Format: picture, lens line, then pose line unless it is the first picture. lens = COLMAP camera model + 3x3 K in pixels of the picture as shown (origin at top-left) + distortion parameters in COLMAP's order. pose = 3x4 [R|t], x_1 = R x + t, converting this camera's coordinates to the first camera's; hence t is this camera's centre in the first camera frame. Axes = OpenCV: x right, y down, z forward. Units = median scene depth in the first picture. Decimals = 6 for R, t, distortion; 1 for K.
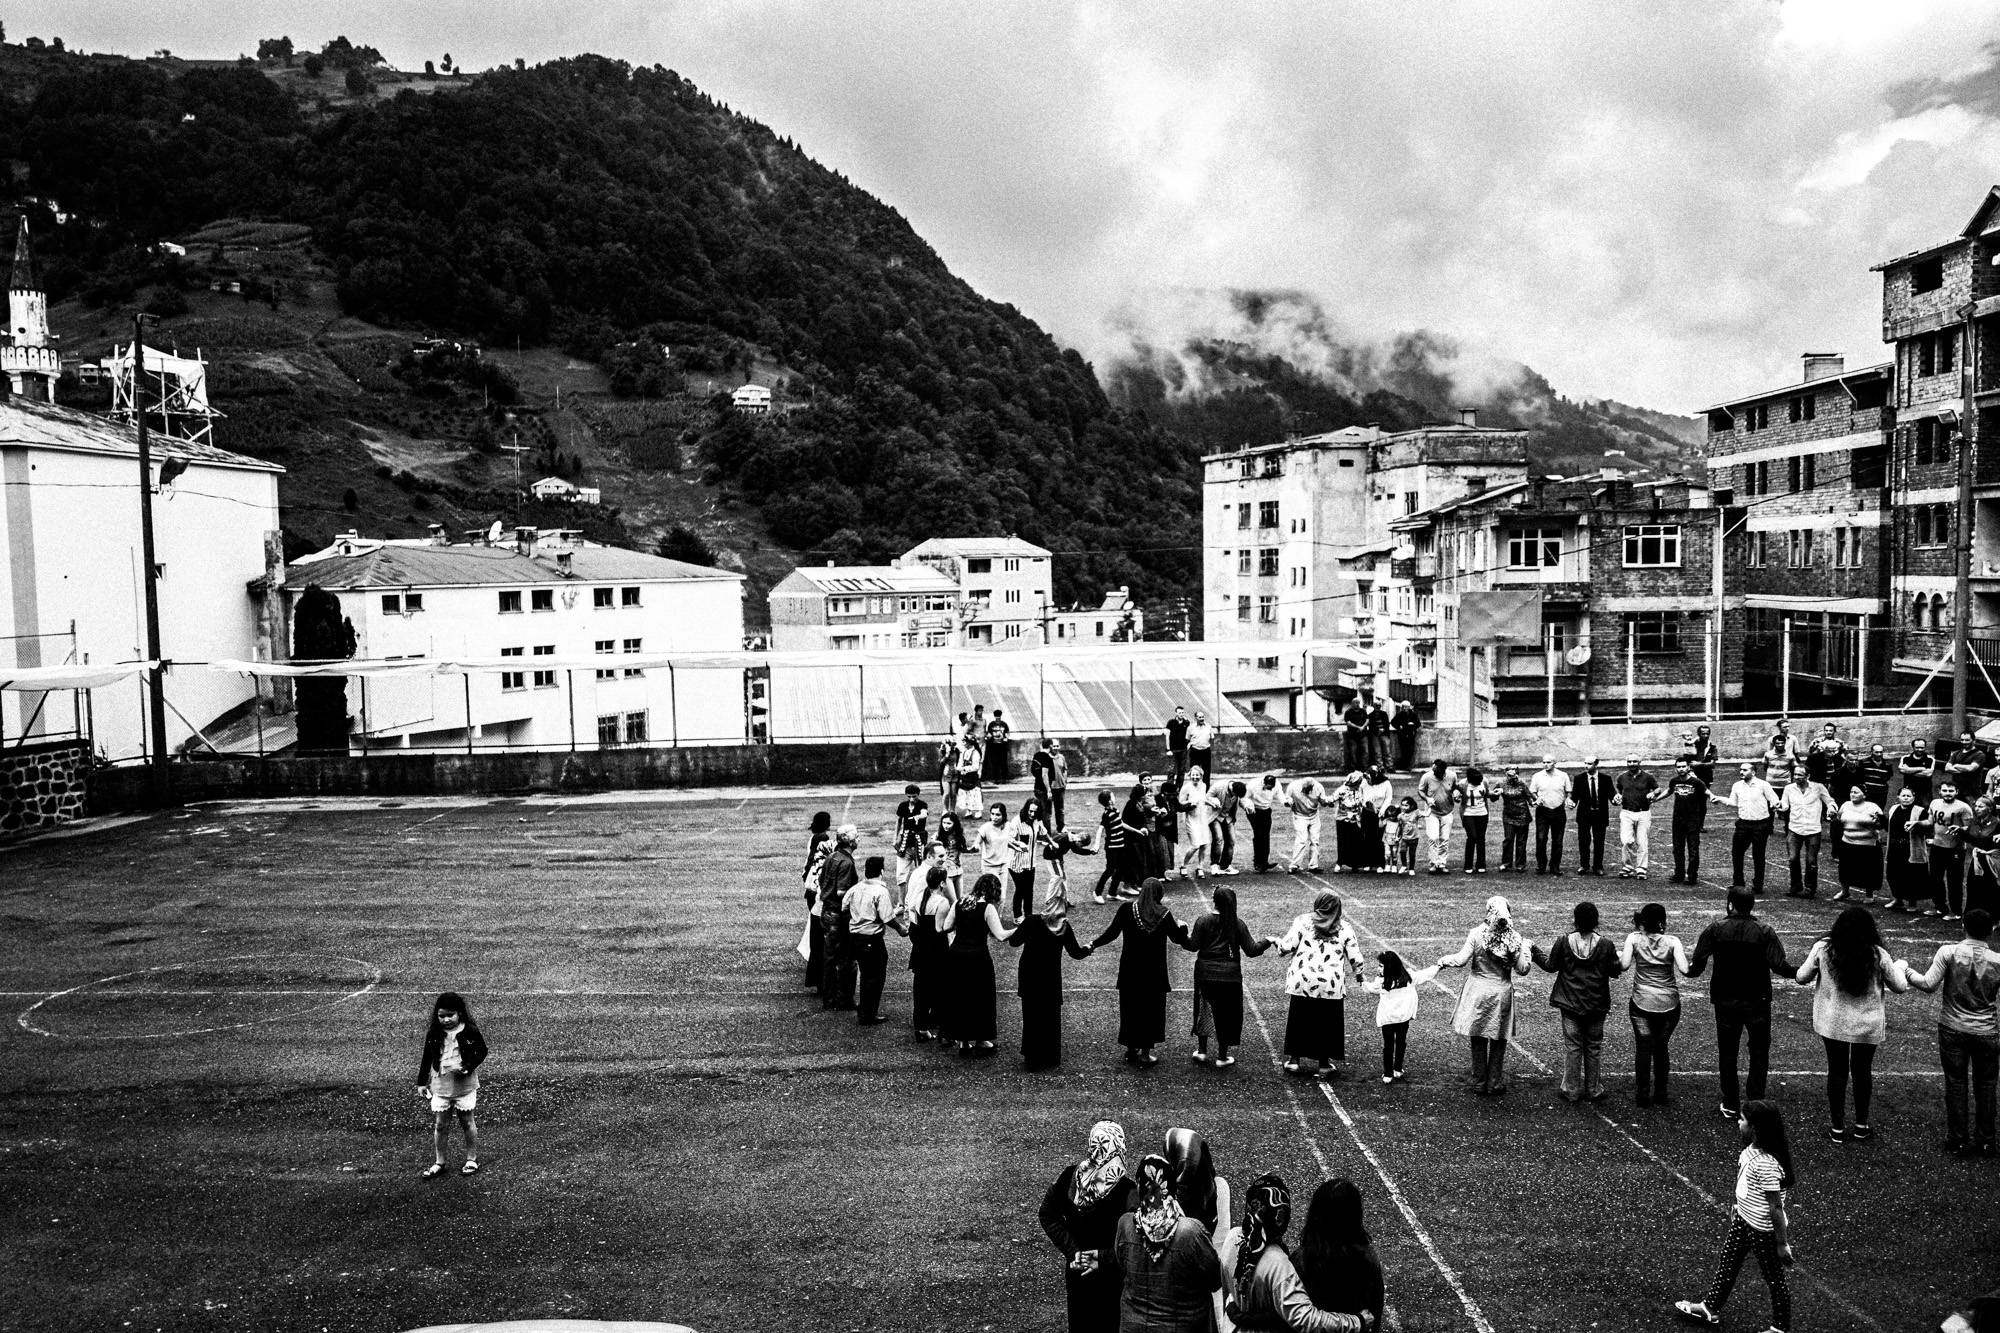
lens RADIAL K [[1490.8, 0, 1000.0], [0, 1490.8, 666.5], [0, 0, 1]] dist [-0.007367, -0.004927]
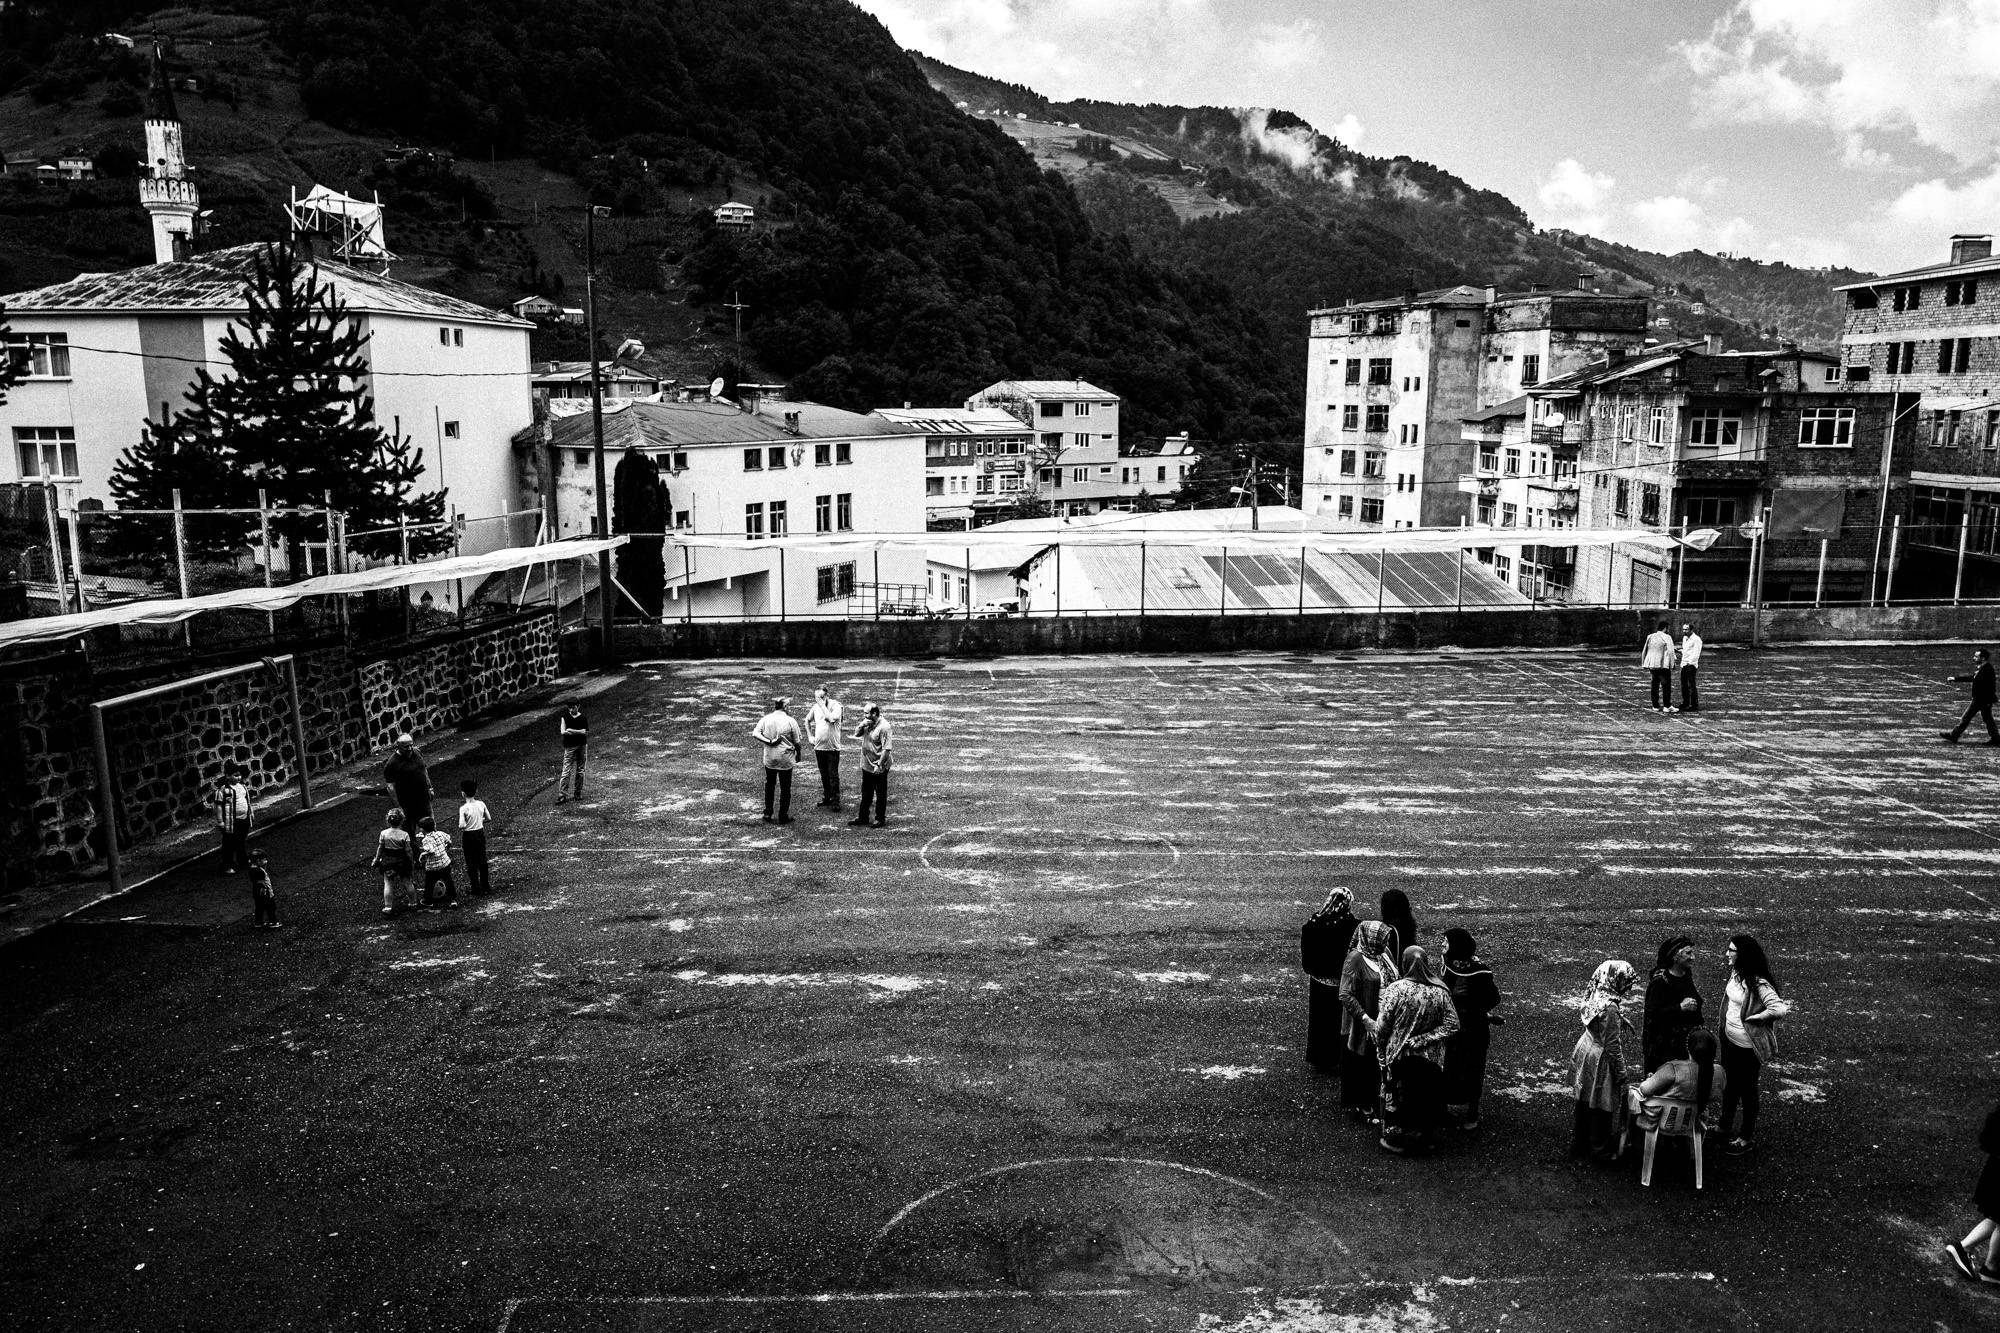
lens RADIAL K [[1500.9, 0, 1000.0], [0, 1500.9, 666.5], [0, 0, 1]] dist [-0.048147, 0.070330]
pose [[0.999514, 0.015259, 0.027179, -0.102891], [-0.018239, 0.993423, 0.113039, -0.011918], [-0.025276, -0.113480, 0.993219, -0.034719]]
